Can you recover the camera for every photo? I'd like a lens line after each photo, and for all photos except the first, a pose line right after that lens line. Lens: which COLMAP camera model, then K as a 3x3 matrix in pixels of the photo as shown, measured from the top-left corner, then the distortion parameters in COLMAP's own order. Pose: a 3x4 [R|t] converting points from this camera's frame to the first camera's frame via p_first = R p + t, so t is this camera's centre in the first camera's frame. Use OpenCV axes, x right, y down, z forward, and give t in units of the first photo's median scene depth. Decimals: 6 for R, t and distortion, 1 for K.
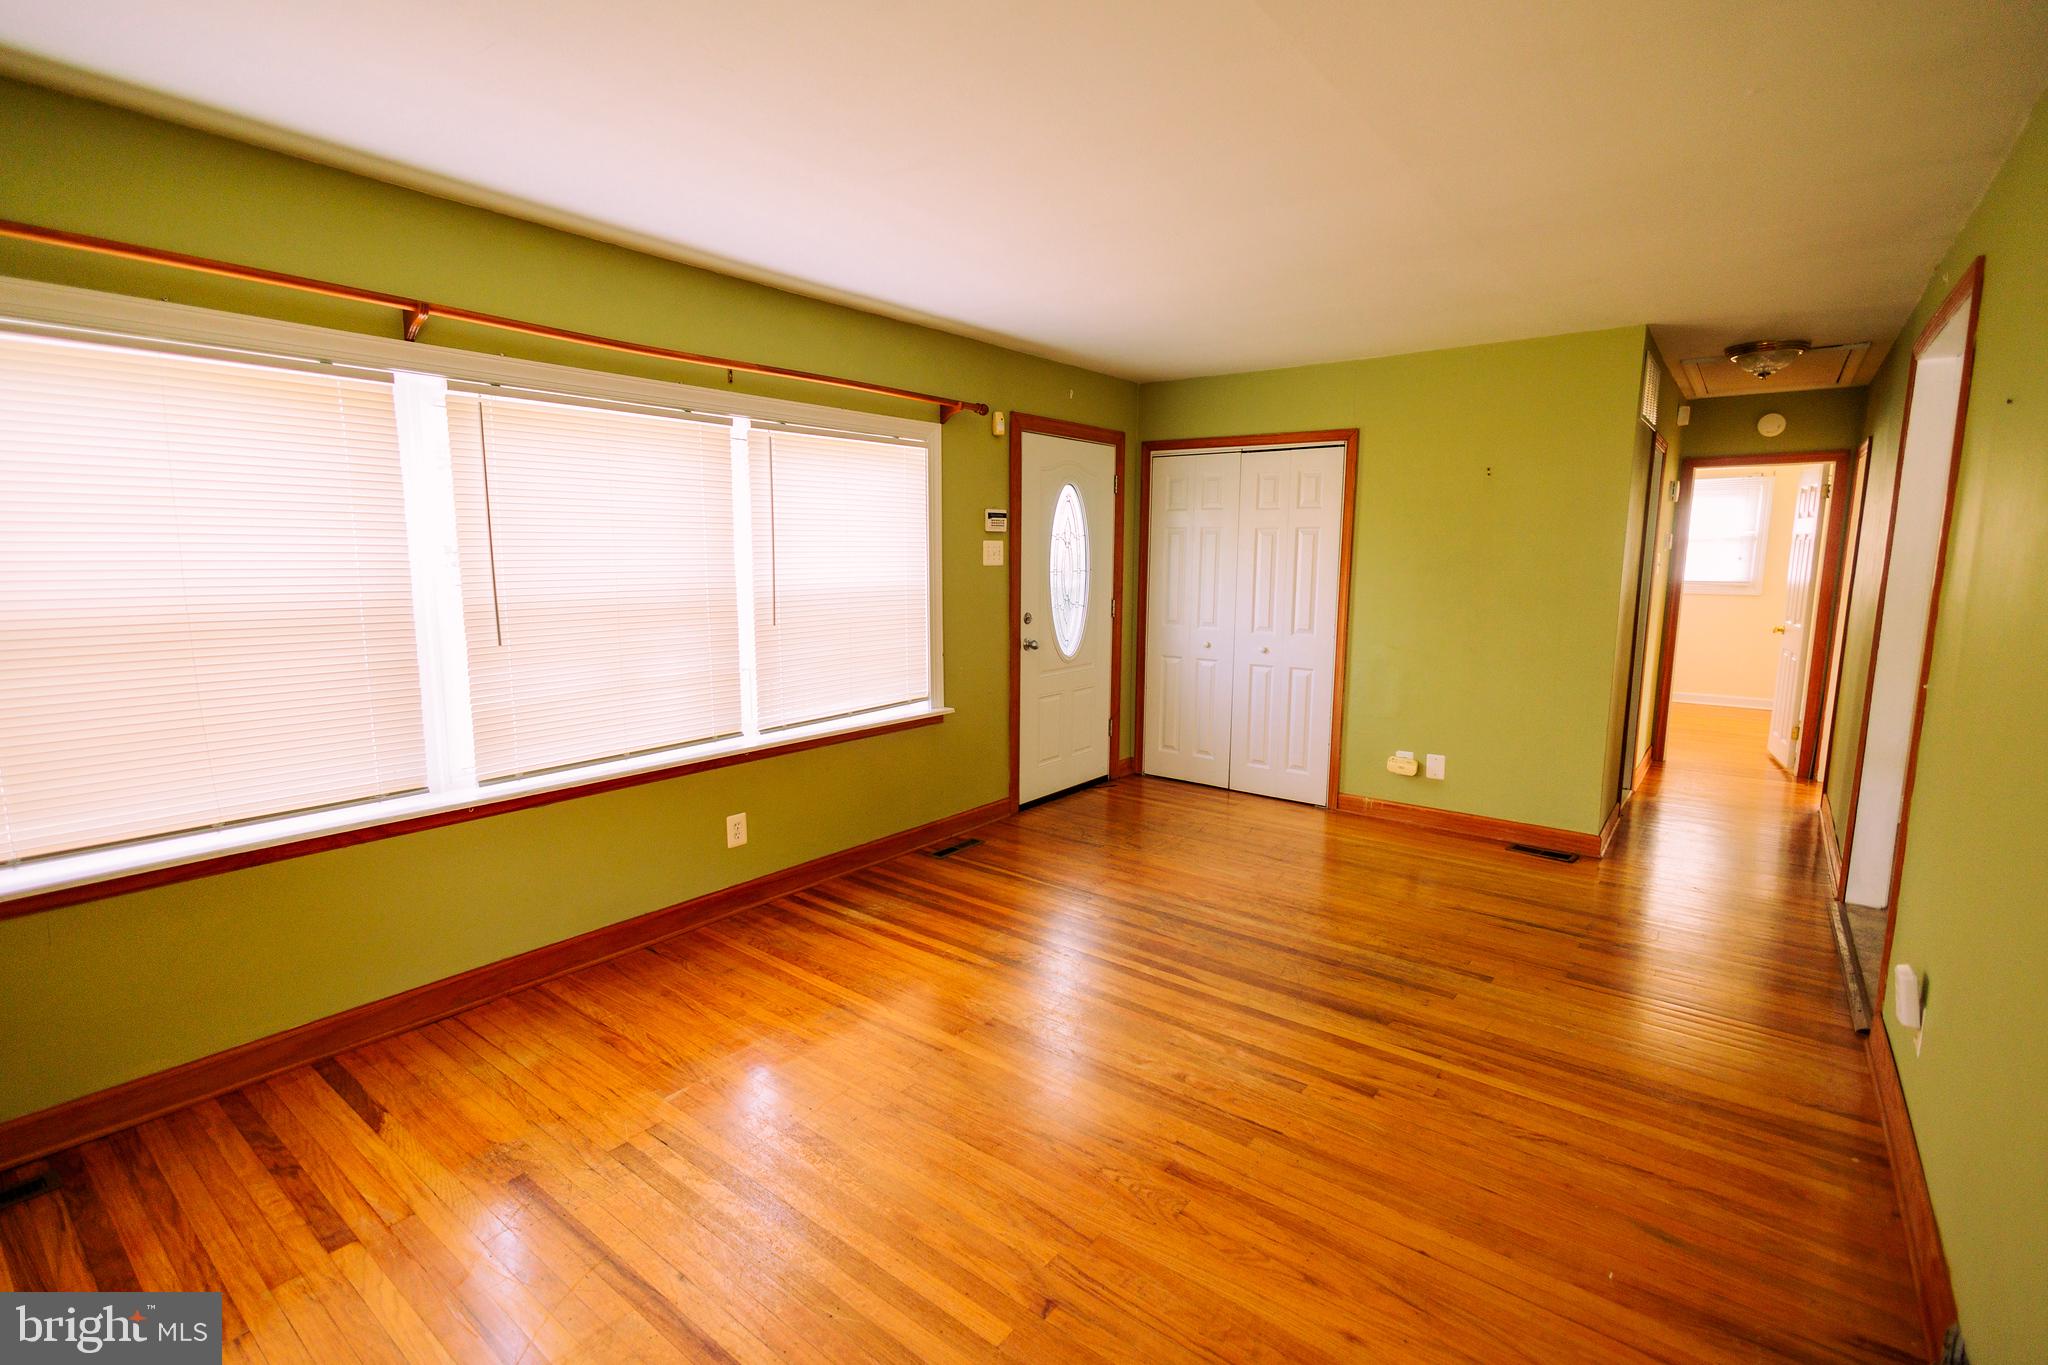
lens RADIAL K [[941.1, 0, 1024.7], [0, 941.1, 682.5], [0, 0, 1]] dist [0.010005, -0.000060]
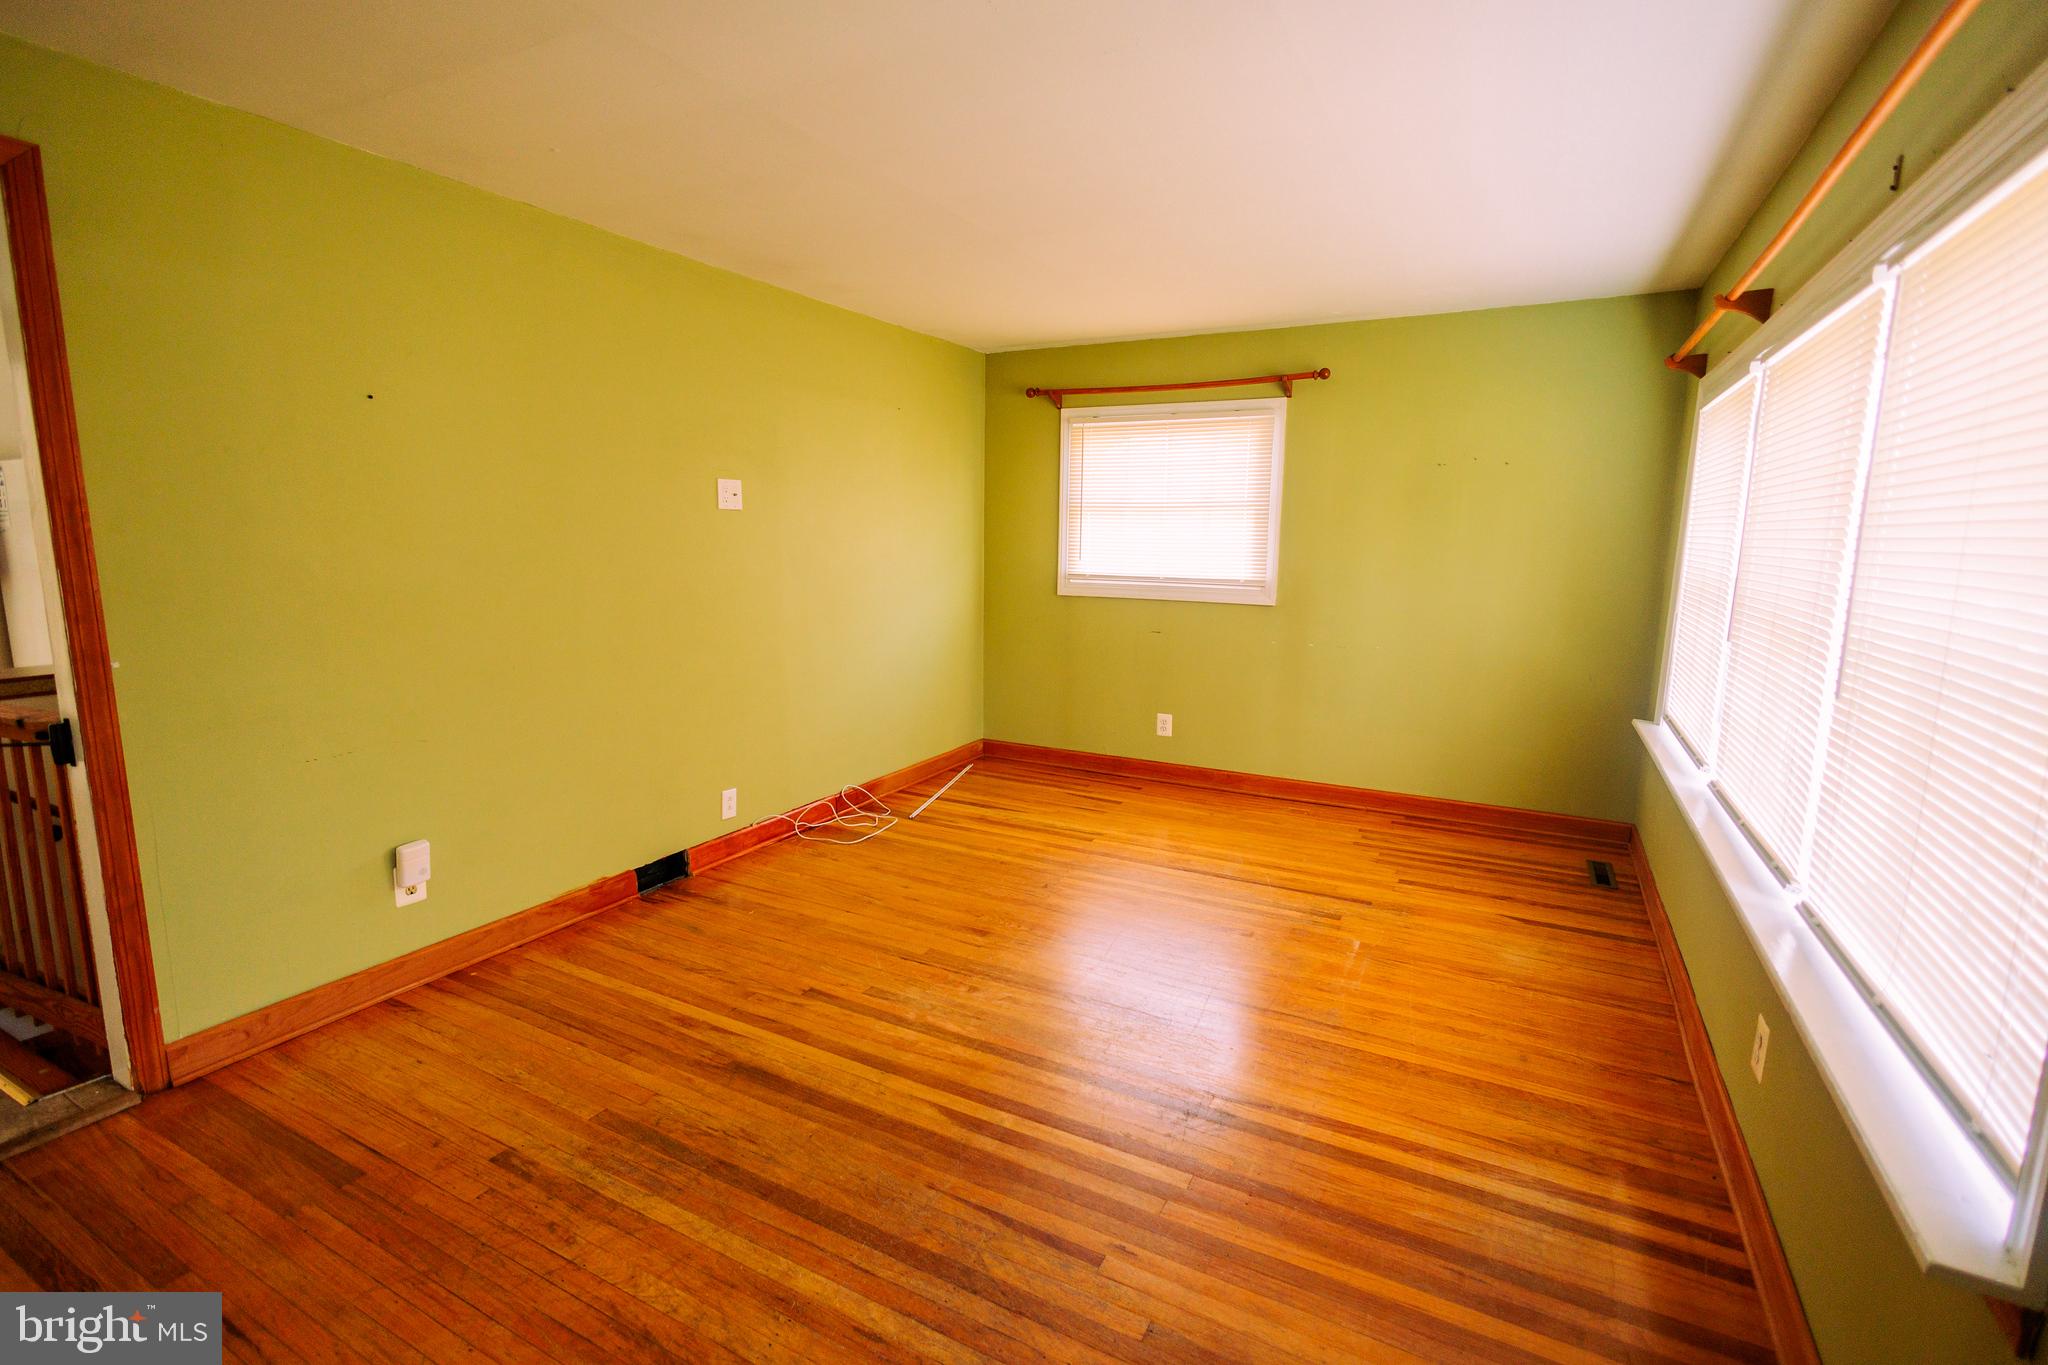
lens RADIAL K [[941.1, 0, 1022.2], [0, 941.1, 681.1], [0, 0, 1]] dist [0.010005, -0.000060]
pose [[-0.986312, 0.009814, -0.164596, 0.258050], [-0.039586, 0.954940, 0.294148, -0.241110], [0.160066, 0.296637, -0.941480, 1.752271]]
